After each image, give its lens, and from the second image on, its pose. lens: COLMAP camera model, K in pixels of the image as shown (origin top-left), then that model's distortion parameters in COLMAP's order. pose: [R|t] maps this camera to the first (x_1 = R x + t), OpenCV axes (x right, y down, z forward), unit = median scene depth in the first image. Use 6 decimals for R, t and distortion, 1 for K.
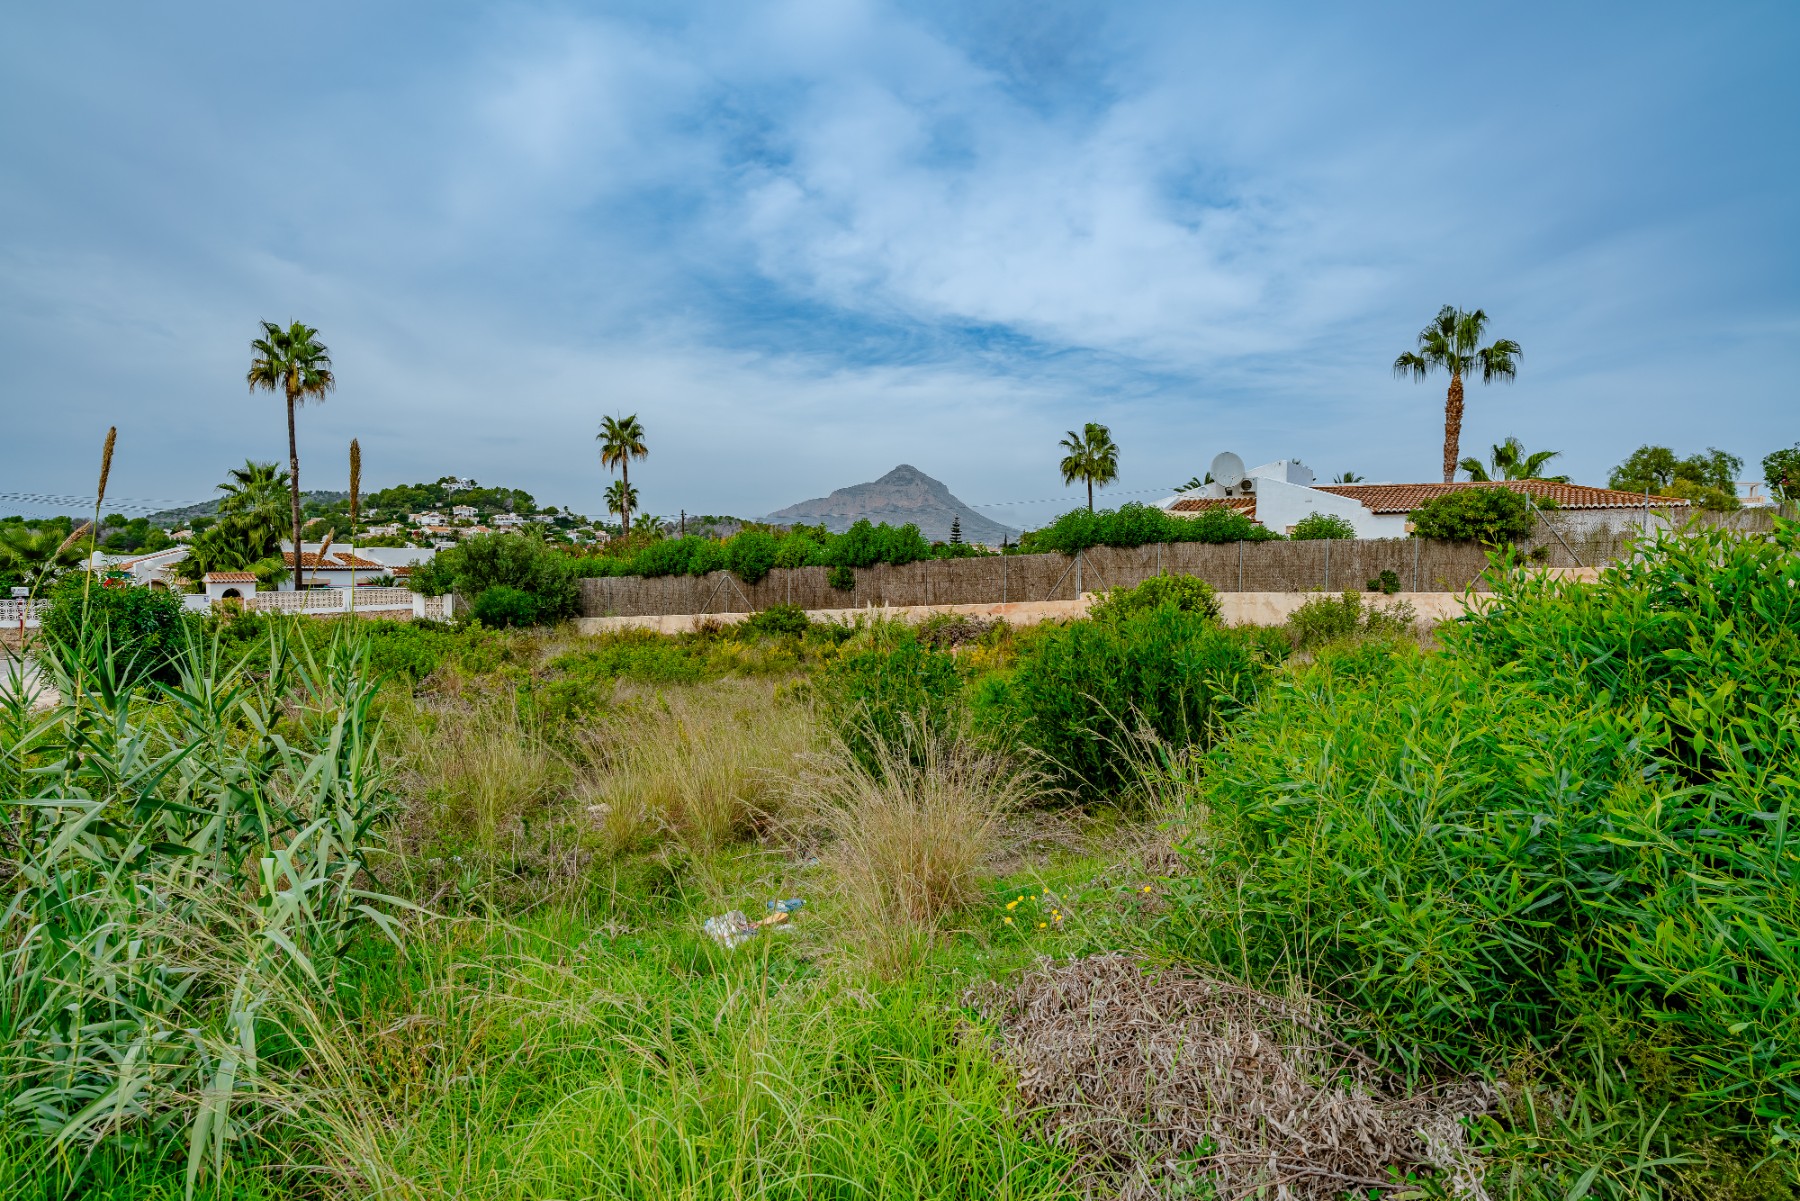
lens RADIAL K [[1027.7, 0, 851.0], [0, 1027.7, 619.3], [0, 0, 1]] dist [-0.002498, 0.002363]
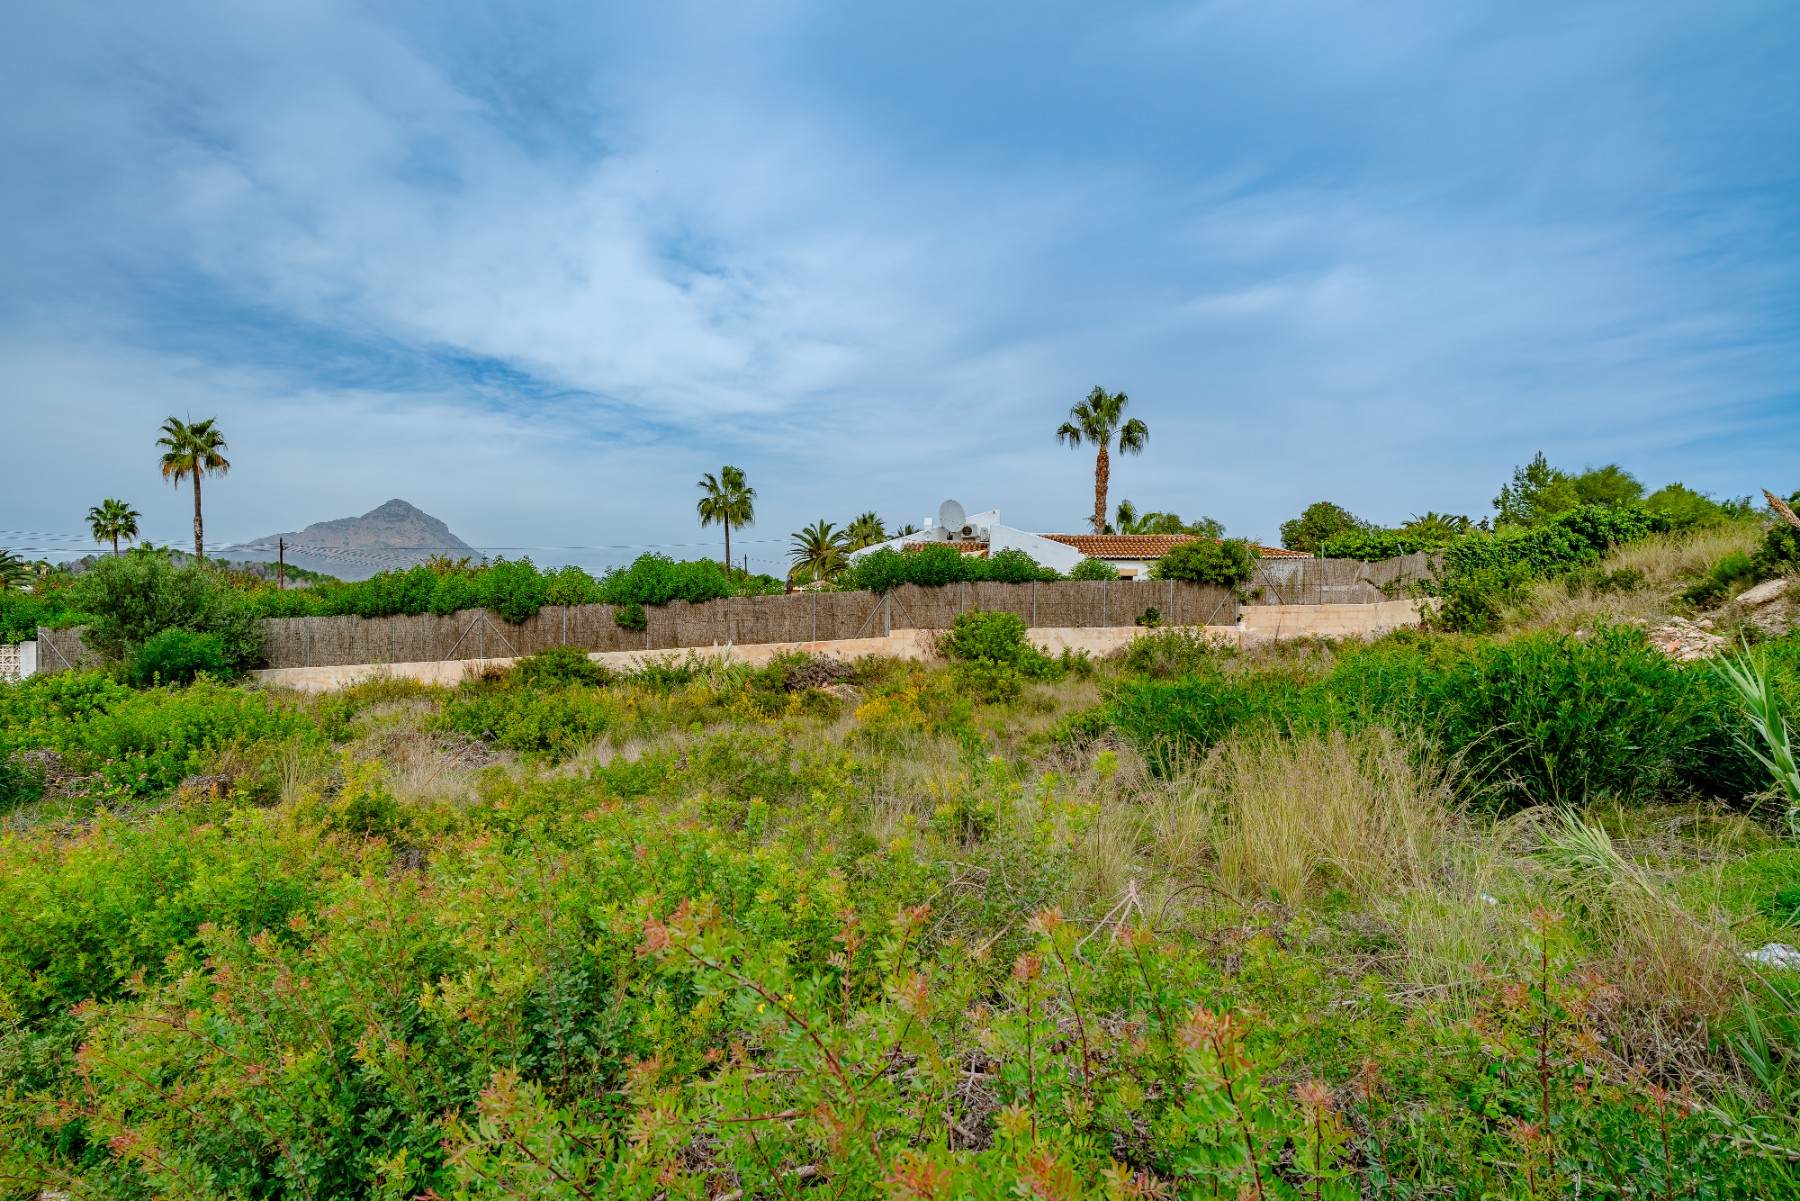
lens RADIAL K [[1027.7, 0, 851.0], [0, 1027.7, 619.3], [0, 0, 1]] dist [-0.002498, 0.002363]
pose [[0.885896, -0.004211, 0.463865, -0.130490], [0.023771, 0.999057, -0.036330, -0.000194], [-0.463275, 0.043211, 0.885160, 0.054267]]
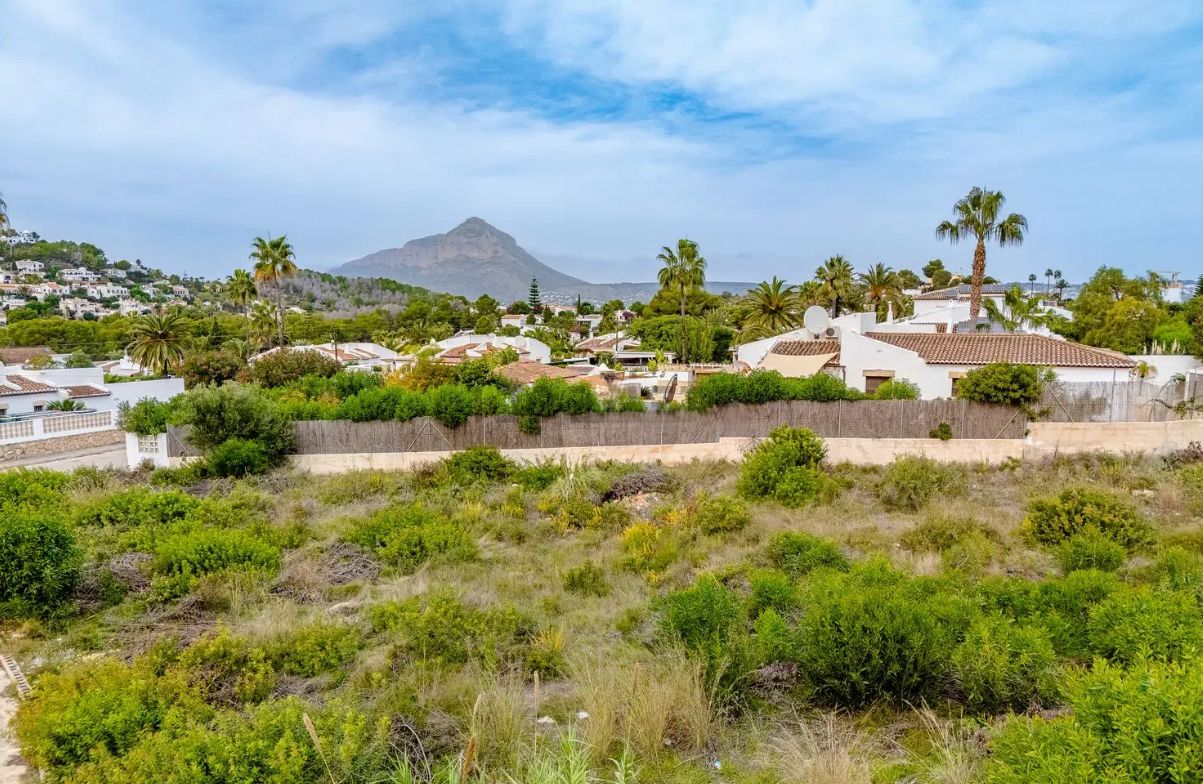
lens RADIAL K [[942.9, 0, 599.1], [0, 942.9, 449.8], [0, 0, 1]] dist [0.055386, -0.074008]
pose [[0.982687, -0.038687, 0.181190, -0.067511], [0.020604, 0.994709, 0.100644, -0.062007], [-0.184125, -0.095169, 0.978285, -0.067460]]
